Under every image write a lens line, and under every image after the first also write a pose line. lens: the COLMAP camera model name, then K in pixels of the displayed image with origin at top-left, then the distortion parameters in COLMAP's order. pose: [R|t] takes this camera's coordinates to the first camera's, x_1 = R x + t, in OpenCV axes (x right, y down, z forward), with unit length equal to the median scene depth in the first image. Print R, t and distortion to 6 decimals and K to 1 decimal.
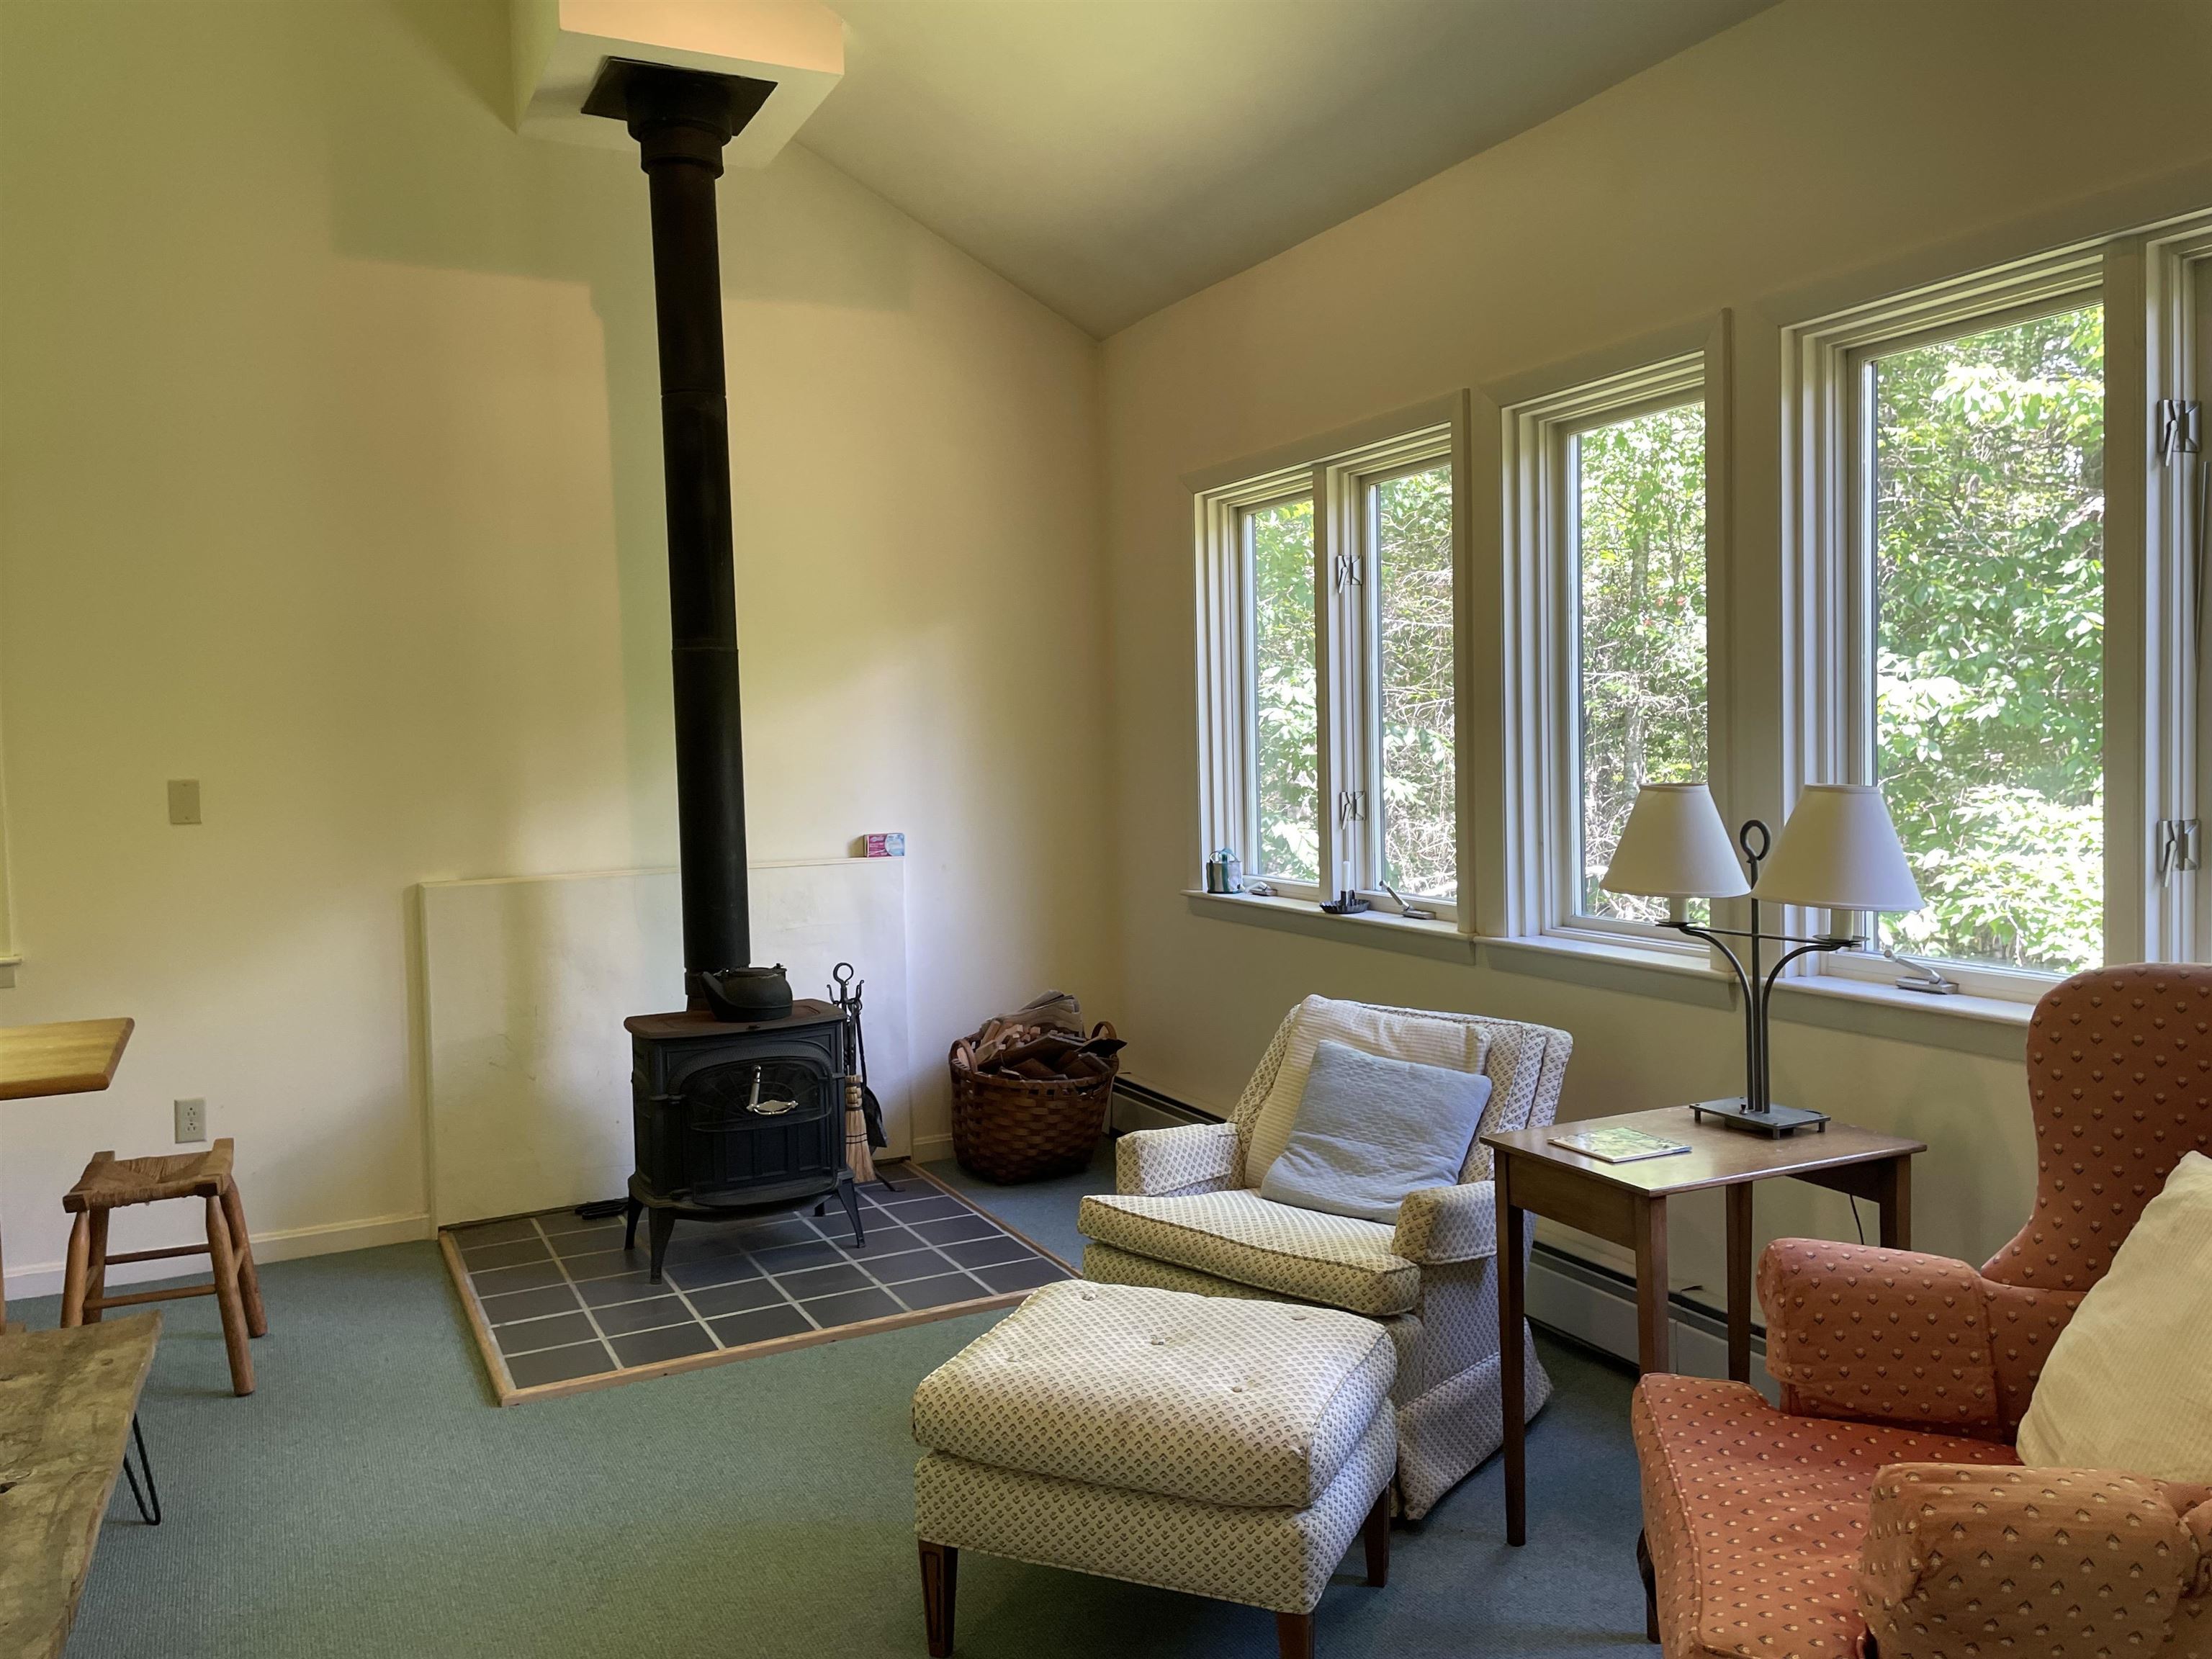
lens RADIAL K [[1671.4, 0, 1108.5], [0, 1671.4, 805.9], [0, 0, 1]] dist [0.088257, -0.104255]
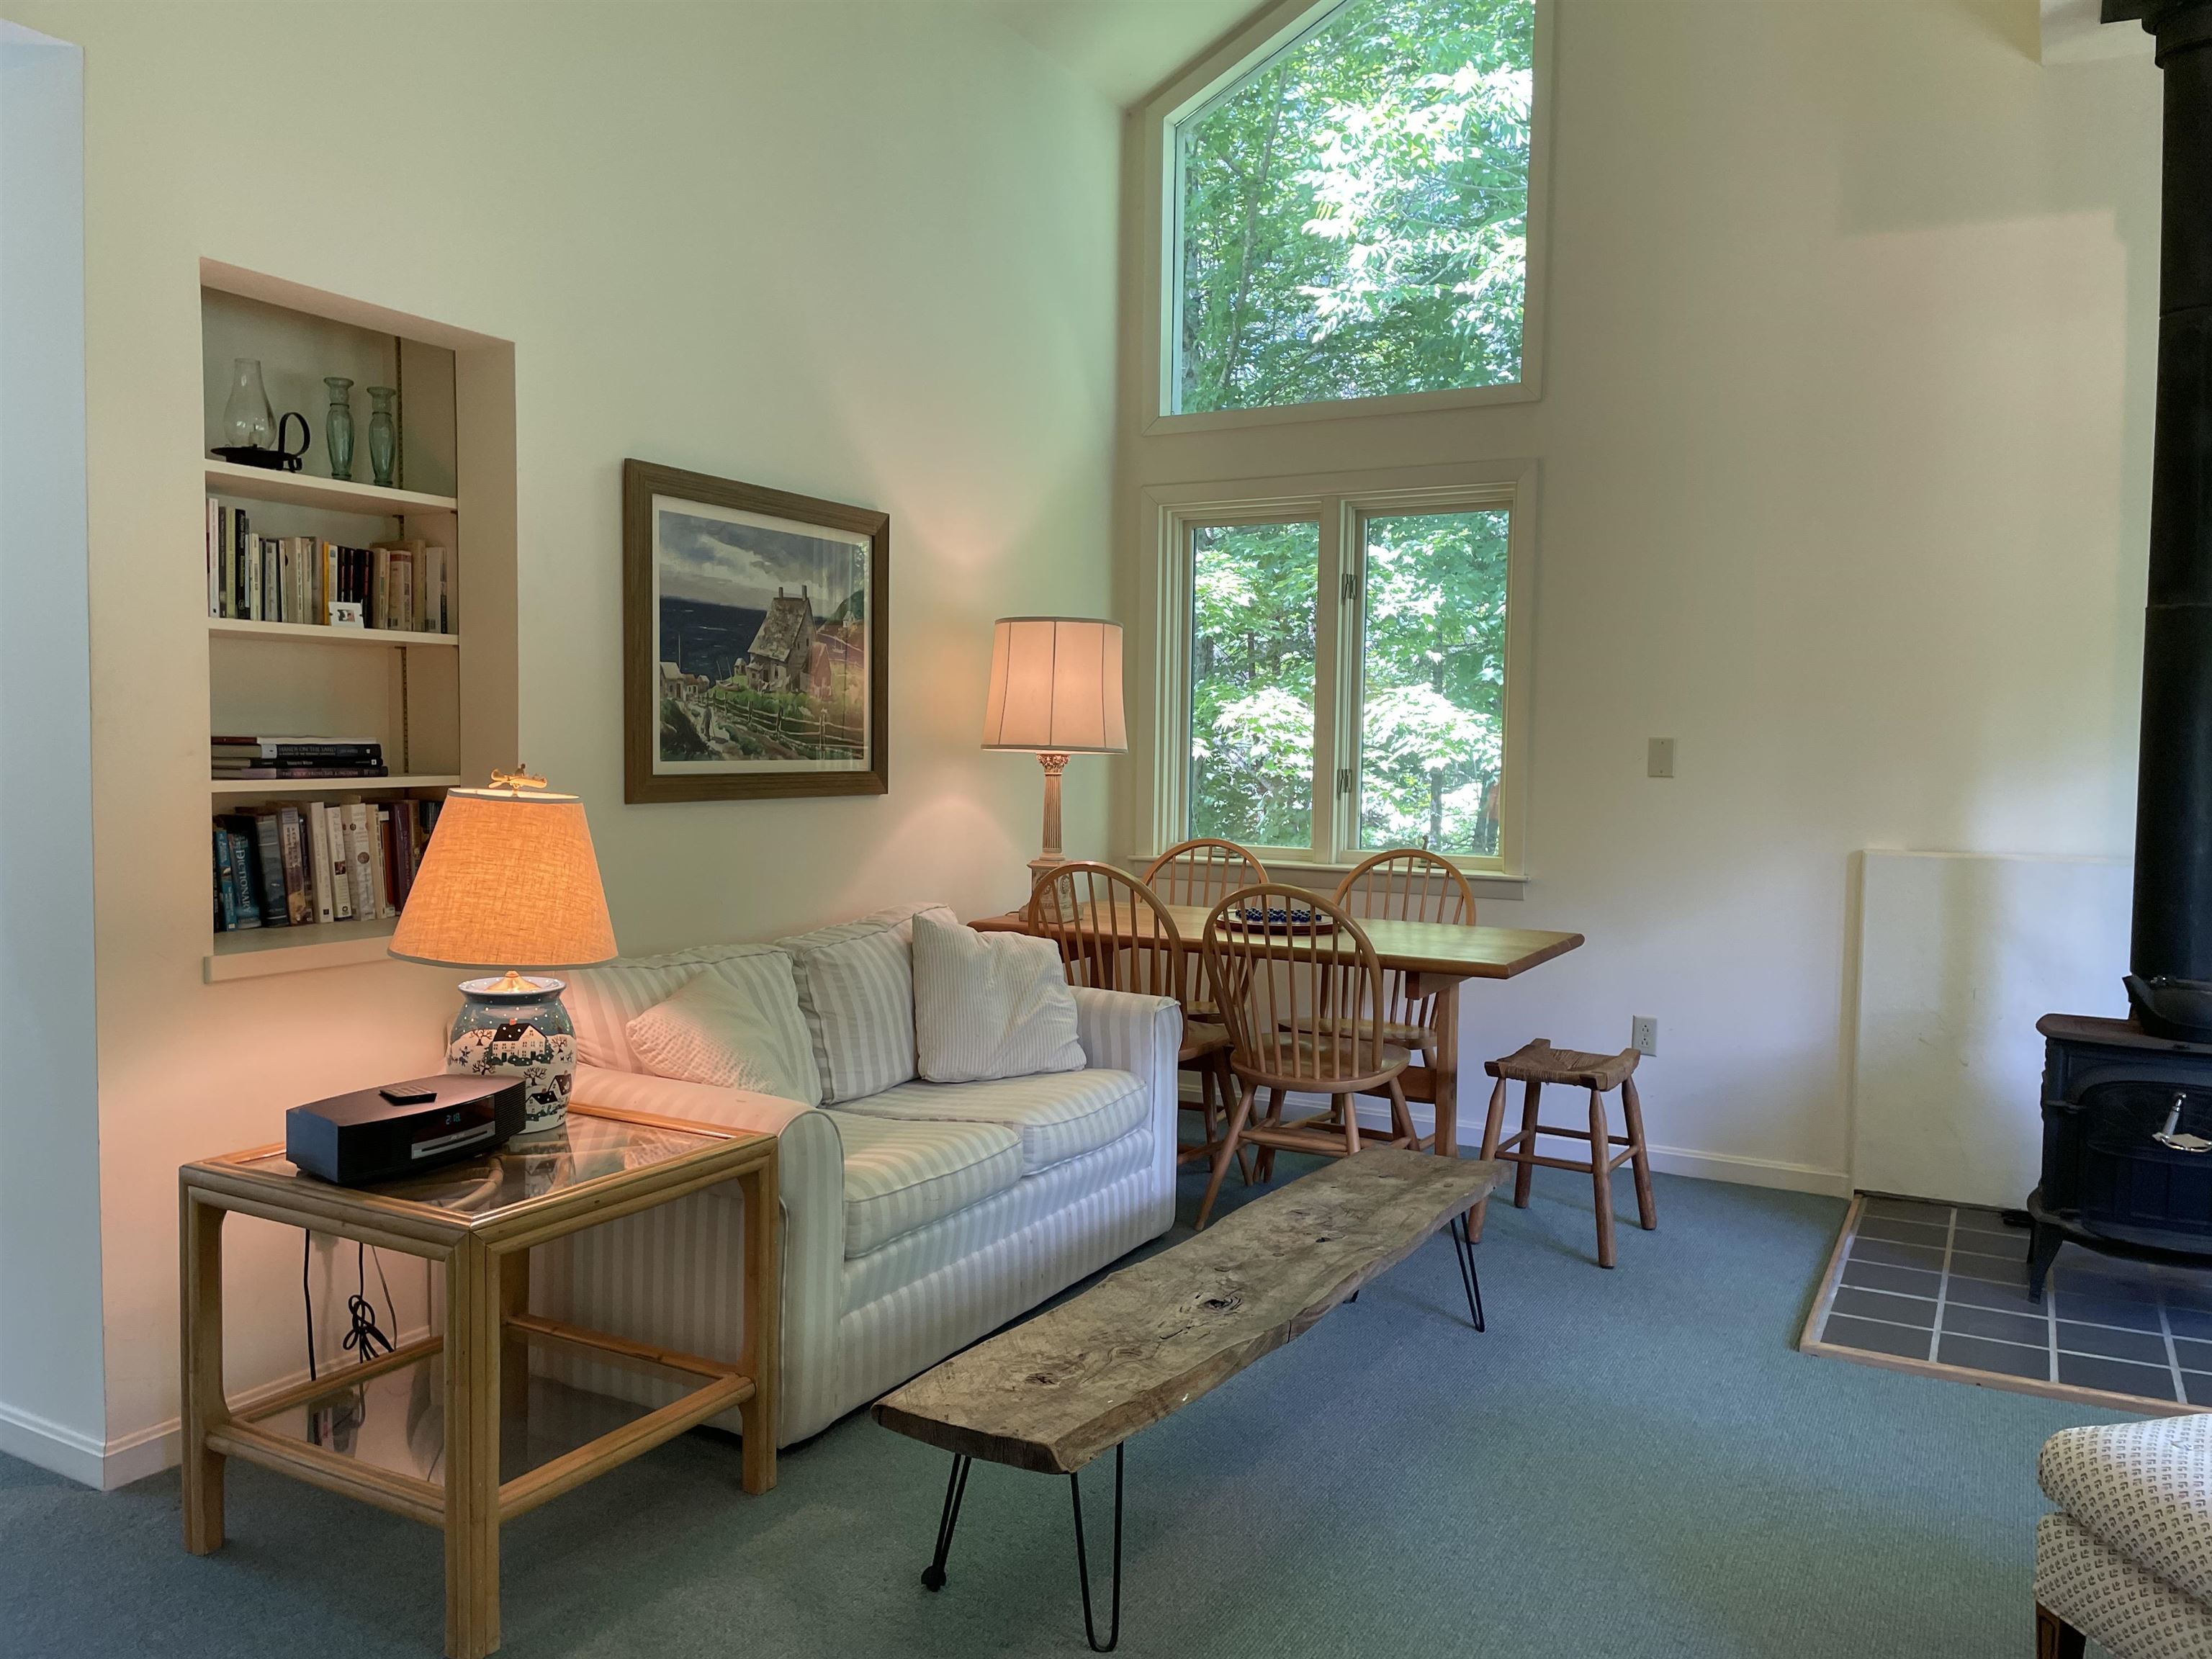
lens RADIAL K [[1671.4, 0, 1111.1], [0, 1671.4, 831.7], [0, 0, 1]] dist [0.088257, -0.104255]
pose [[0.569511, 0.079582, -0.818122, 0.181538], [-0.065158, 0.996541, 0.051580, 0.013739], [0.819397, 0.023931, 0.572726, 0.056940]]
